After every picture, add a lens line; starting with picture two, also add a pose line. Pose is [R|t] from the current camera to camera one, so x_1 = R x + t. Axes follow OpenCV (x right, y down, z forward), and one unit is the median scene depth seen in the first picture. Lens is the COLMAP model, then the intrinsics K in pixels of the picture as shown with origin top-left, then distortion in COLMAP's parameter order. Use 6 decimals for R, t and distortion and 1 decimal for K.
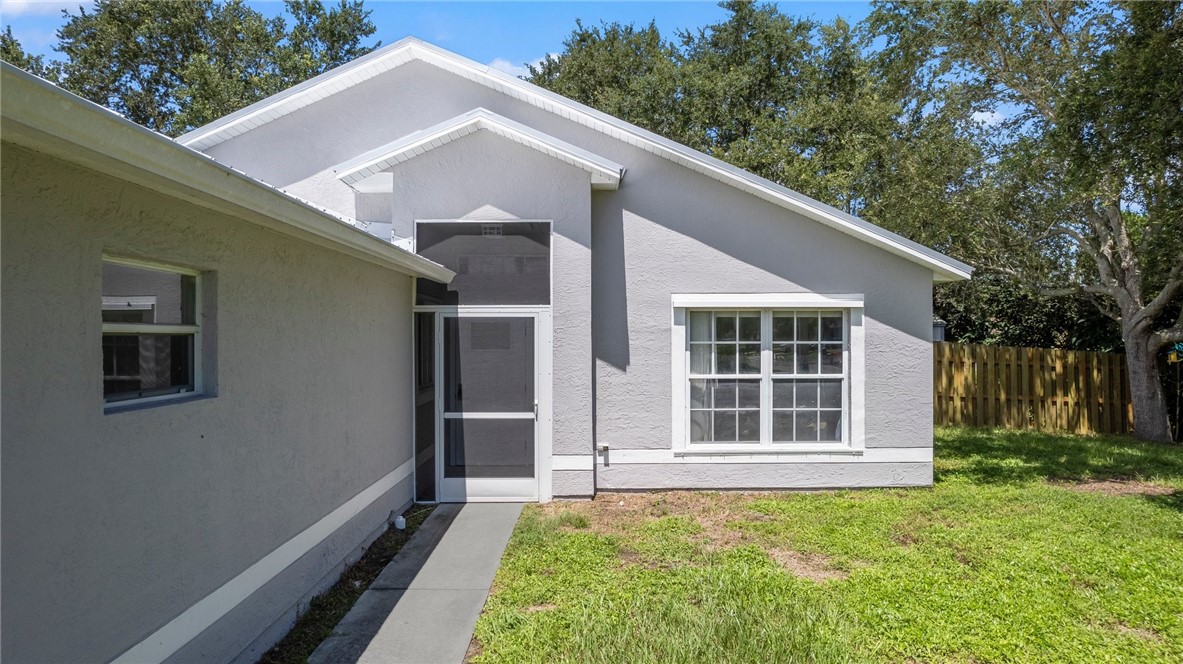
lens RADIAL K [[785.3, 0, 599.9], [0, 785.3, 333.4], [0, 0, 1]] dist [-0.055714, 0.067941]
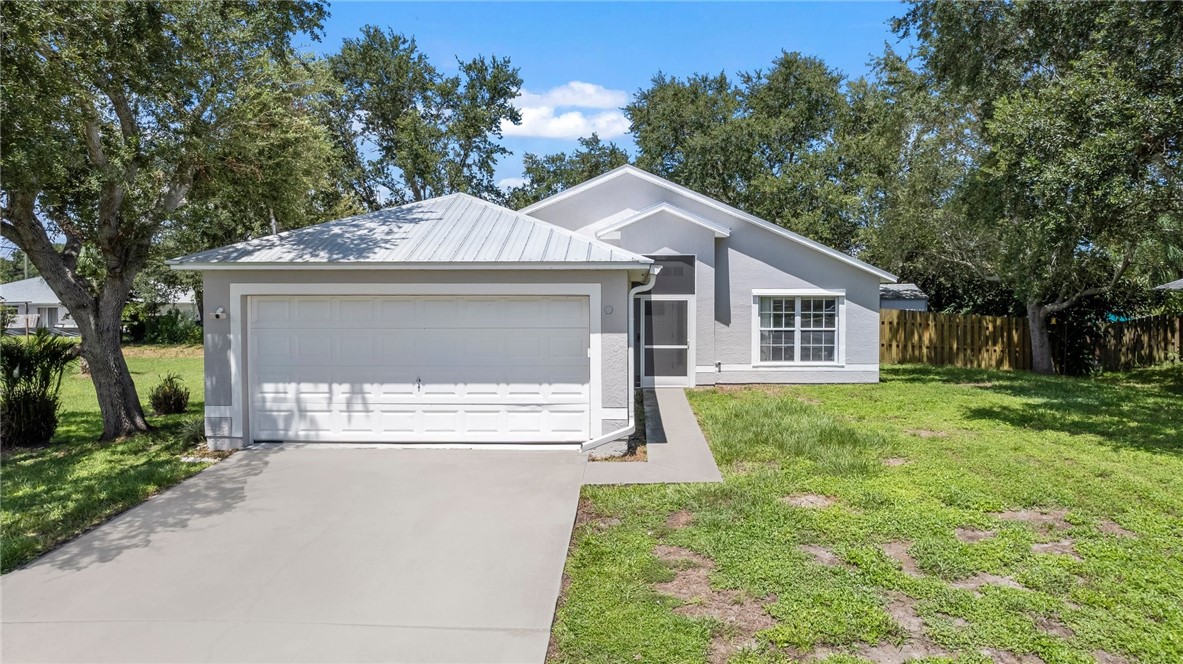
lens RADIAL K [[848.3, 0, 604.2], [0, 848.3, 331.4], [0, 0, 1]] dist [-0.064971, -0.000756]
pose [[0.999388, 0.002898, -0.034862, -0.217310], [-0.001434, 0.999119, 0.041935, -0.031101], [0.034953, -0.041860, 0.998512, -1.232186]]
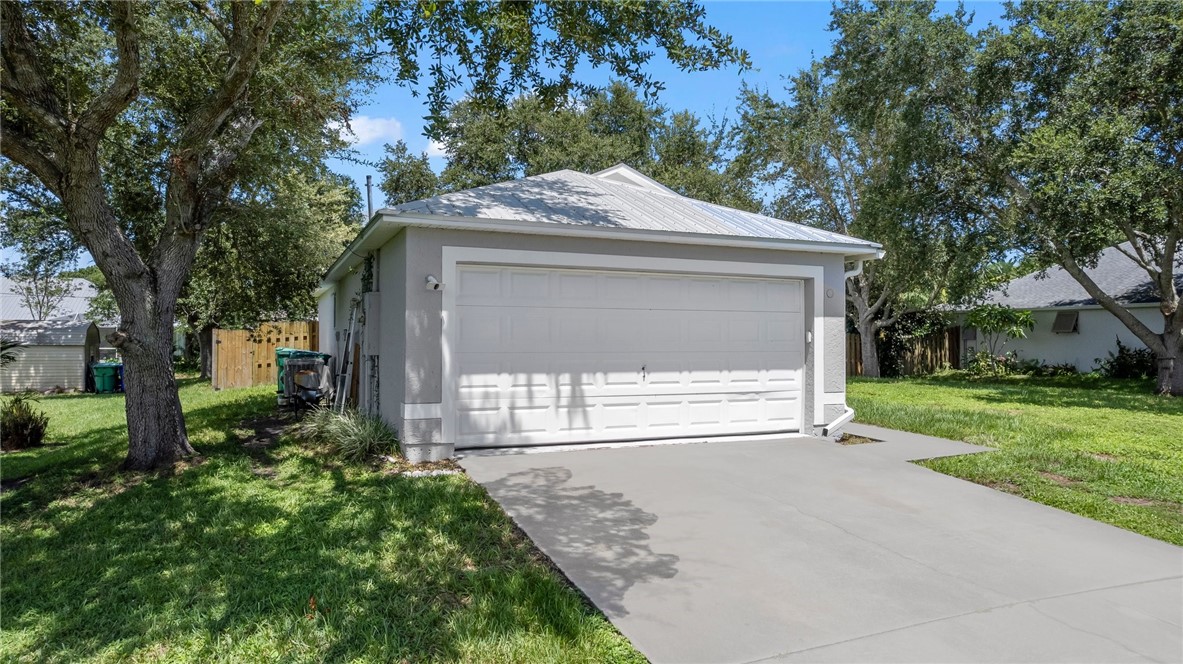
lens RADIAL K [[848.3, 0, 604.2], [0, 848.3, 331.4], [0, 0, 1]] dist [-0.064971, -0.000756]
pose [[0.913030, 0.009964, 0.407771, -1.147542], [-0.008334, 0.999949, -0.005773, 0.064233], [-0.407808, 0.001872, 0.913066, -0.950872]]
